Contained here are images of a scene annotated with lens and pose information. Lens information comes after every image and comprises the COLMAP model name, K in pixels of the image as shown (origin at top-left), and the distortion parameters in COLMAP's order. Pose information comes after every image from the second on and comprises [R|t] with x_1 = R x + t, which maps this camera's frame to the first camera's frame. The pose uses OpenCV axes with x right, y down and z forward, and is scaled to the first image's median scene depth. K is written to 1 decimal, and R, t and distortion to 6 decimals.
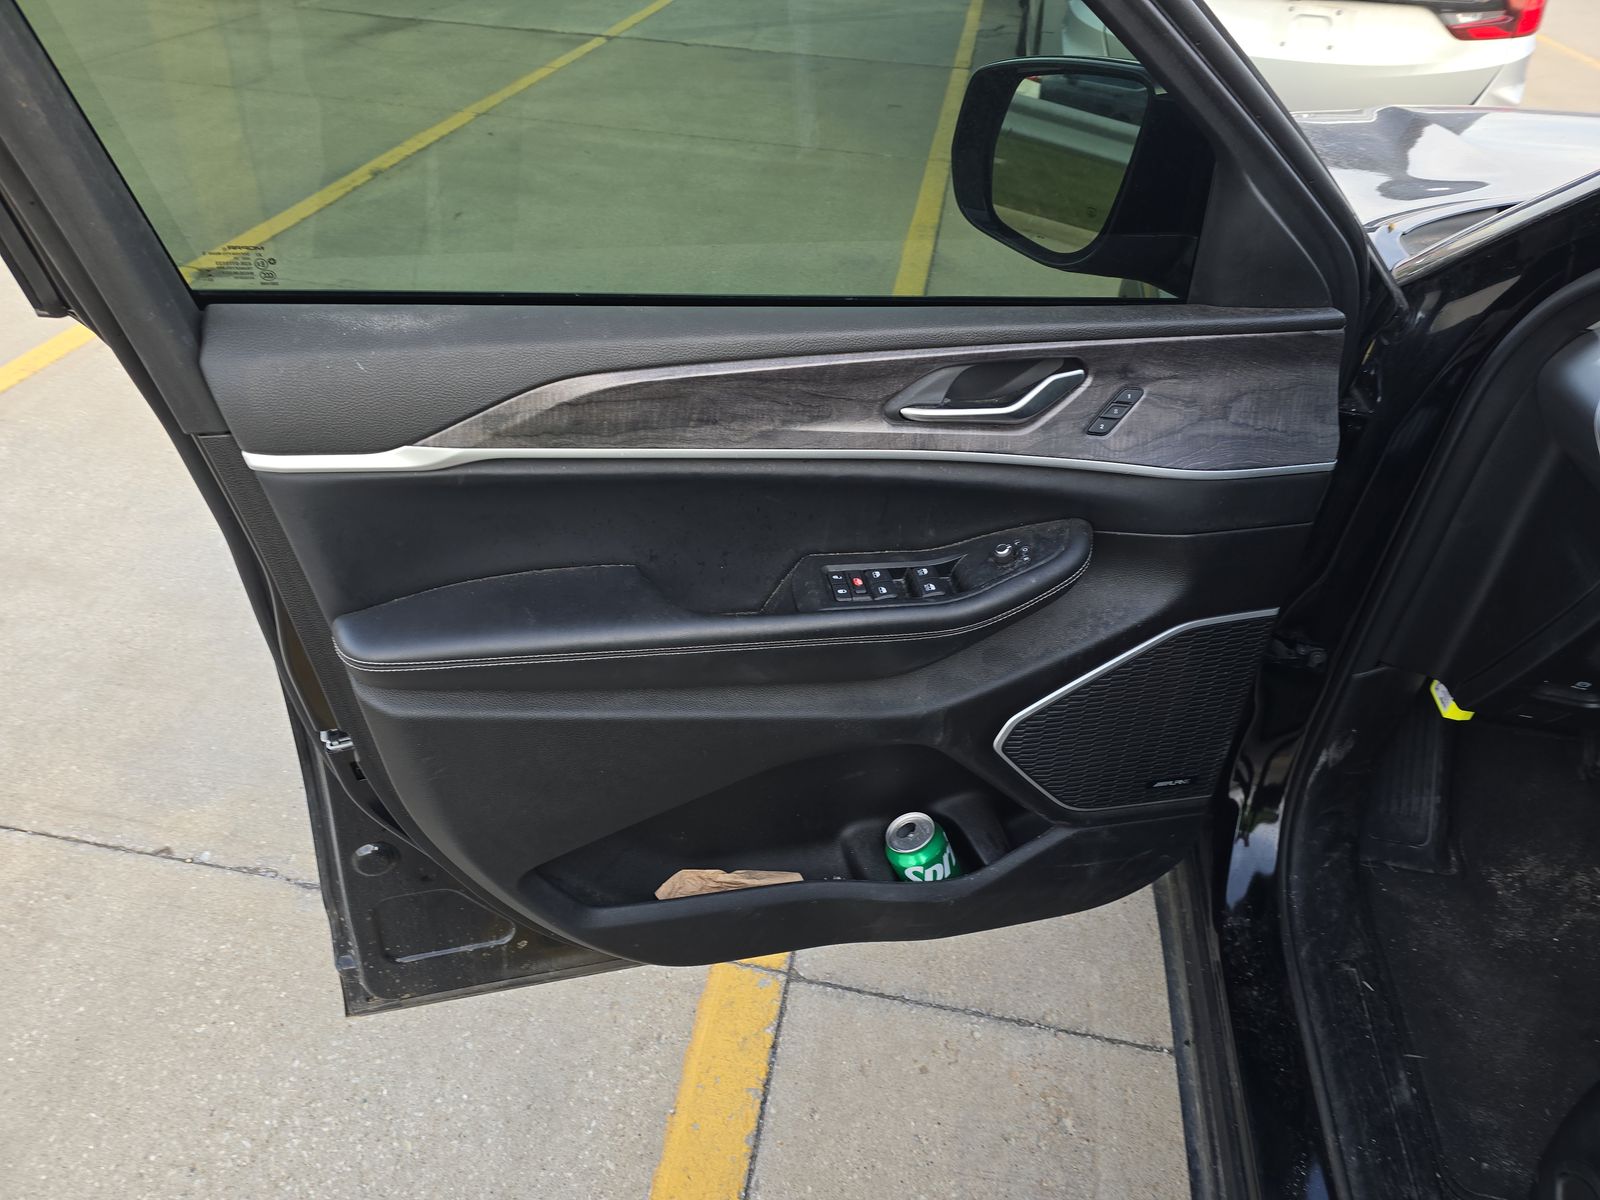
lens RADIAL K [[1078.7, 0, 778.0], [0, 1078.7, 604.6], [0, 0, 1]] dist [0.051702, -0.061502]
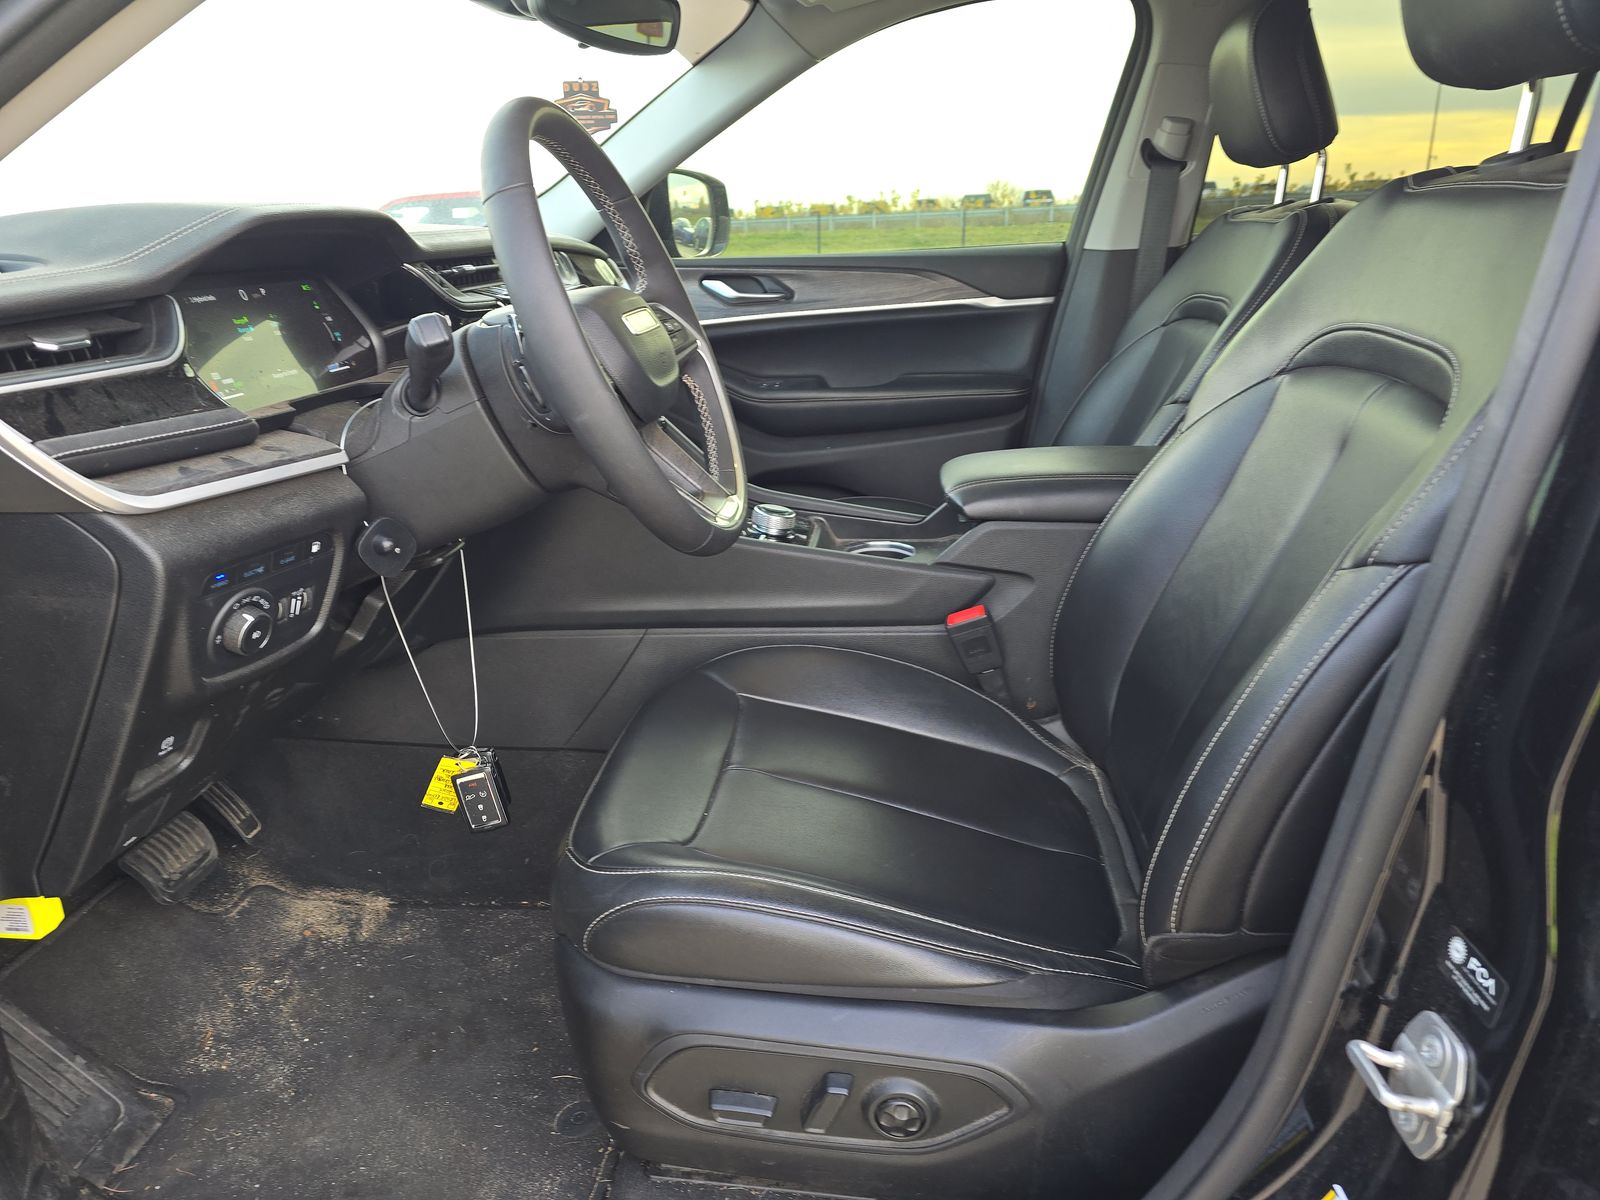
lens RADIAL K [[1078.7, 0, 778.0], [0, 1078.7, 604.6], [0, 0, 1]] dist [0.051702, -0.061502]
pose [[-0.078057, -0.350400, 0.933342, 0.015272], [0.608760, 0.724643, 0.322961, 0.012300], [-0.789505, 0.593391, 0.156746, 0.362841]]
